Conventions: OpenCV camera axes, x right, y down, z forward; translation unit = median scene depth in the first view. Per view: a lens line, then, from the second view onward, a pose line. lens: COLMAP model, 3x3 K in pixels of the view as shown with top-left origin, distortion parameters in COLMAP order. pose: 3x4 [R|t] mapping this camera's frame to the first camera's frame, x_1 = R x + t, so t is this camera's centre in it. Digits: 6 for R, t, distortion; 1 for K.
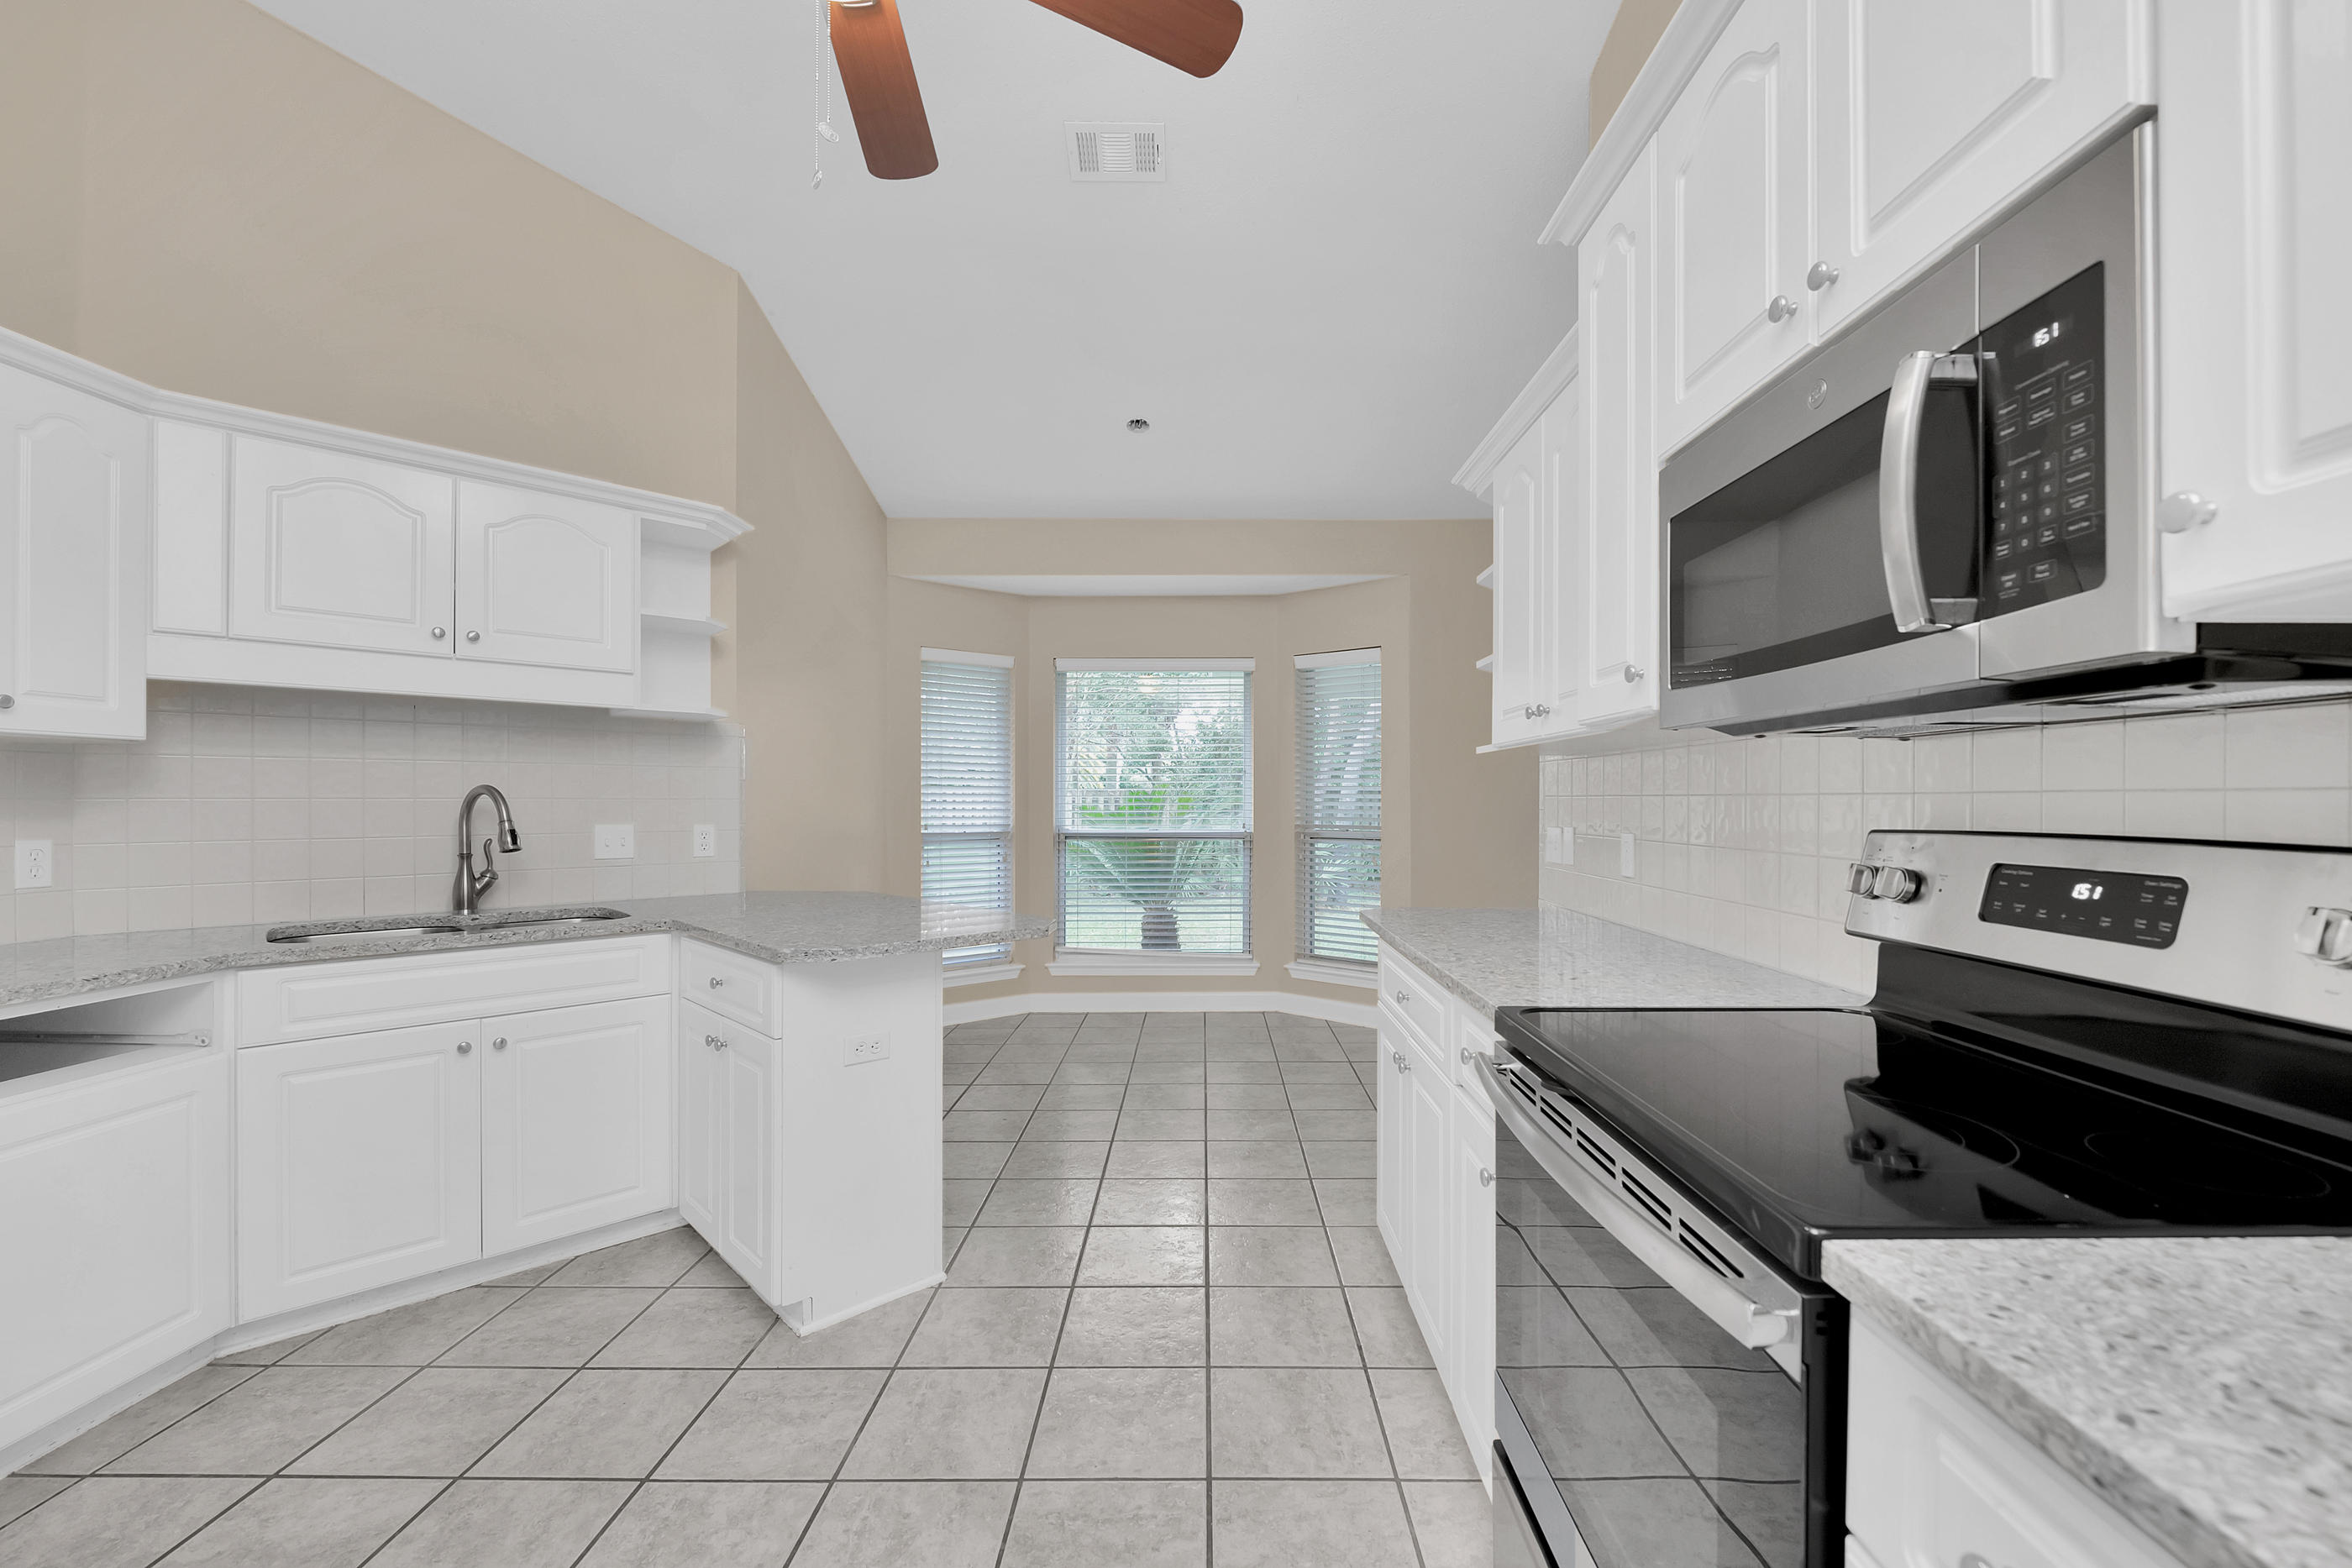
lens RADIAL K [[957.8, 0, 1162.6], [0, 957.8, 796.6], [0, 0, 1]] dist [0.002714, -0.004262]
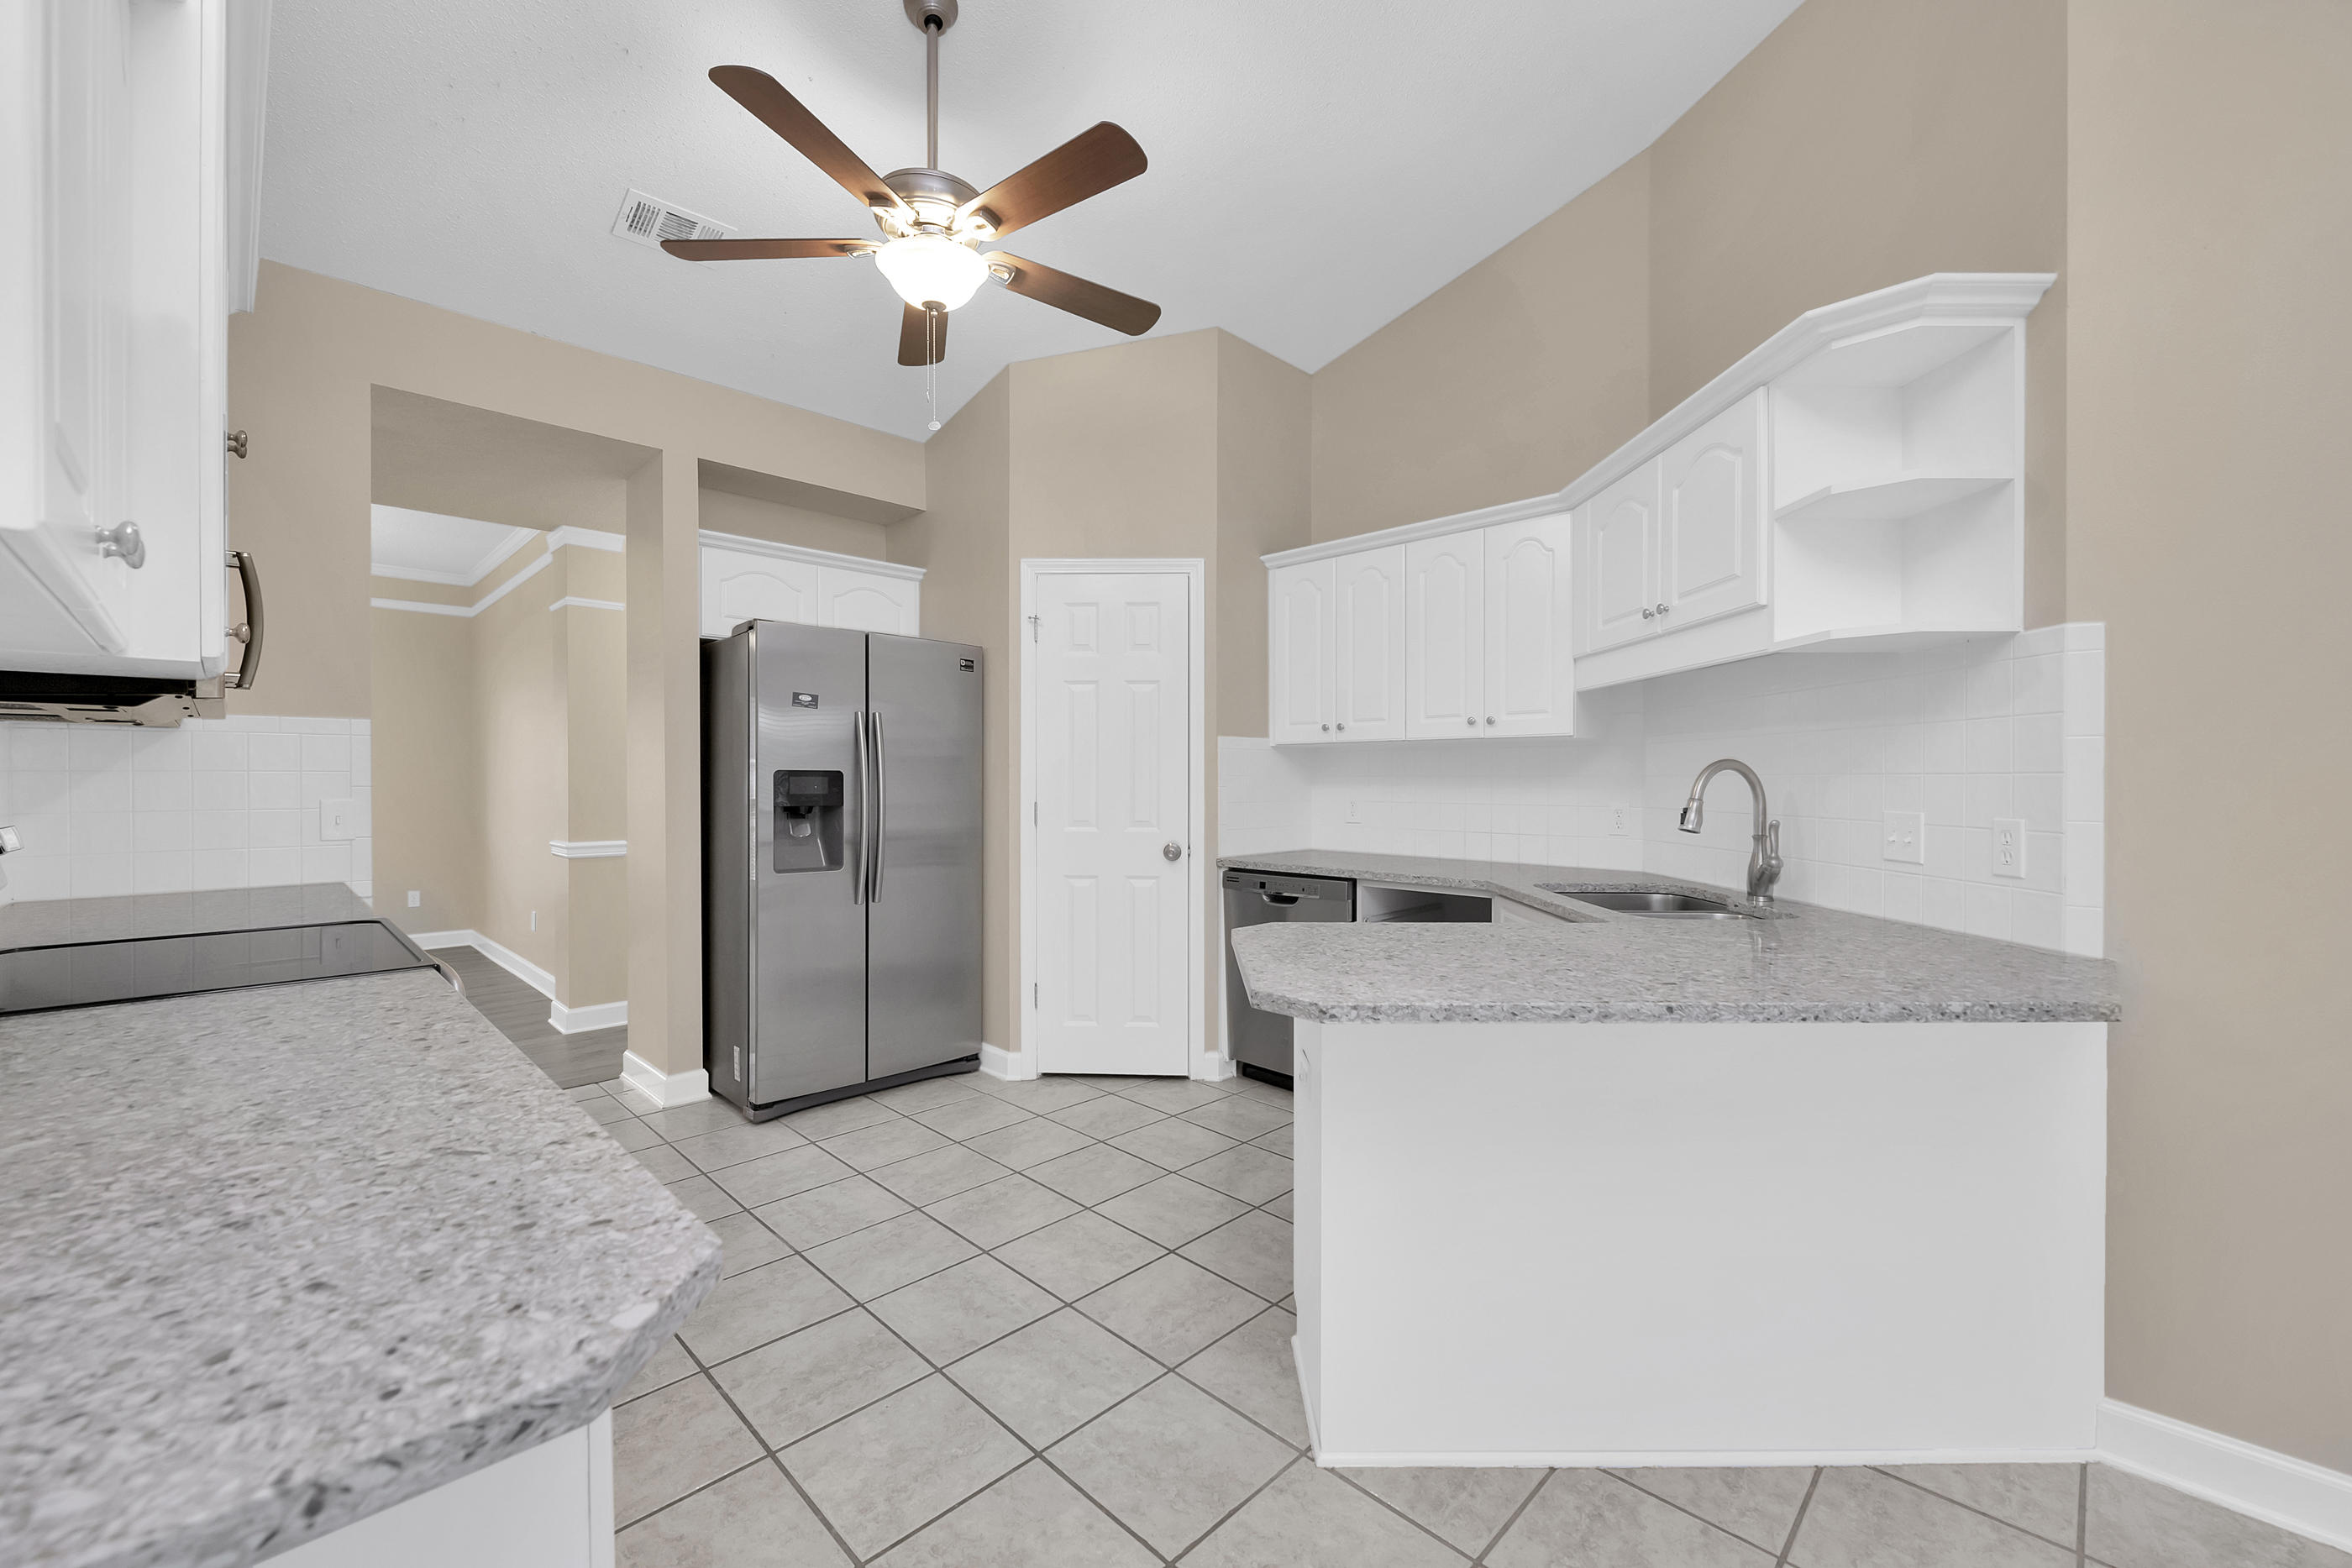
lens RADIAL K [[957.8, 0, 1185.0], [0, 957.8, 778.5], [0, 0, 1]] dist [0.002714, -0.004262]
pose [[-0.704844, 0.007789, -0.709319, 0.489361], [0.008265, 0.999962, 0.002768, -0.003247], [0.709314, -0.003912, -0.704882, 2.163697]]
